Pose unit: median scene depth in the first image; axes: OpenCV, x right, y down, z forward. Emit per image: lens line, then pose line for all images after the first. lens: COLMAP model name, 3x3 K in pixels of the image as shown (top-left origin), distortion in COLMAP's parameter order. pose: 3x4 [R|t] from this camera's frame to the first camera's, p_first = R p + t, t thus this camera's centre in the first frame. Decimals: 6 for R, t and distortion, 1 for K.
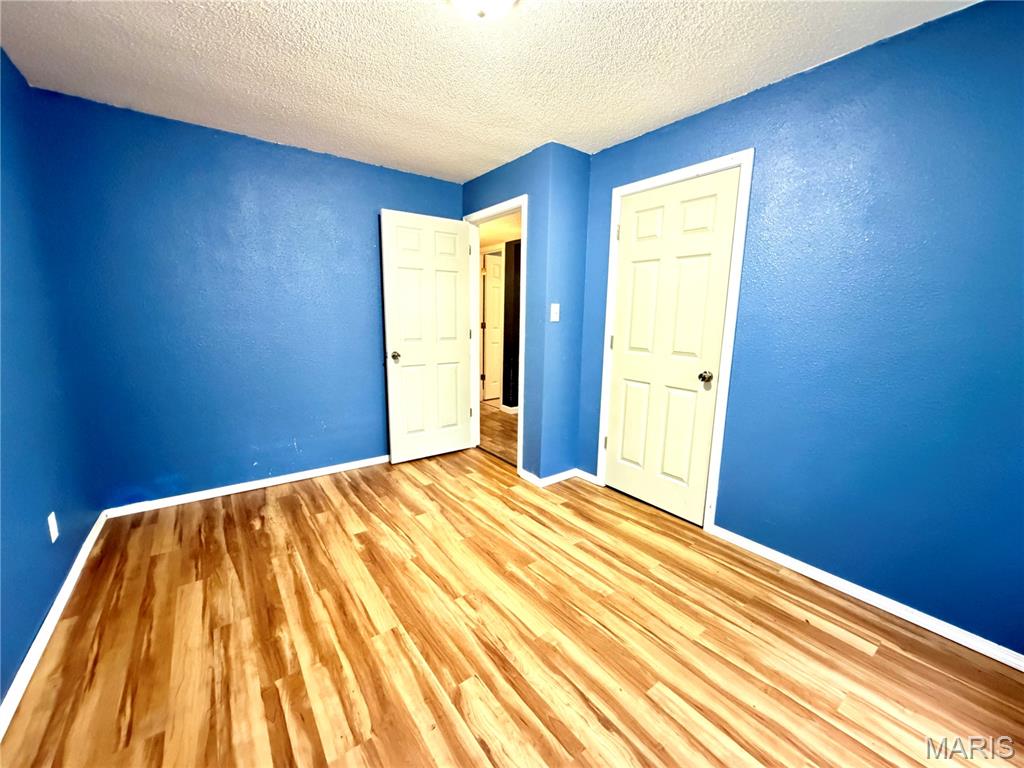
lens RADIAL K [[406.4, 0, 515.9], [0, 406.4, 387.9], [0, 0, 1]] dist [-0.002143, -0.000320]
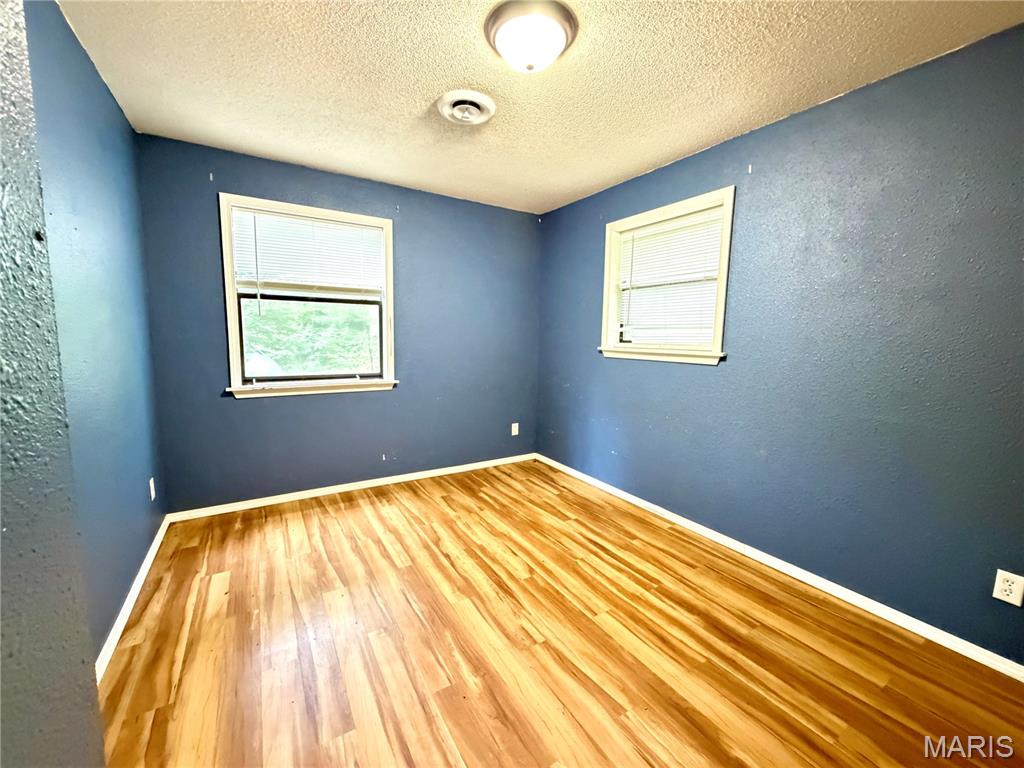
lens RADIAL K [[406.4, 0, 515.8], [0, 406.4, 383.8], [0, 0, 1]] dist [-0.002143, -0.000320]
pose [[-0.996088, -0.039970, 0.078811, -0.147698], [-0.014725, 0.954466, 0.297956, -0.334730], [-0.087132, 0.295630, -0.951321, 1.893848]]
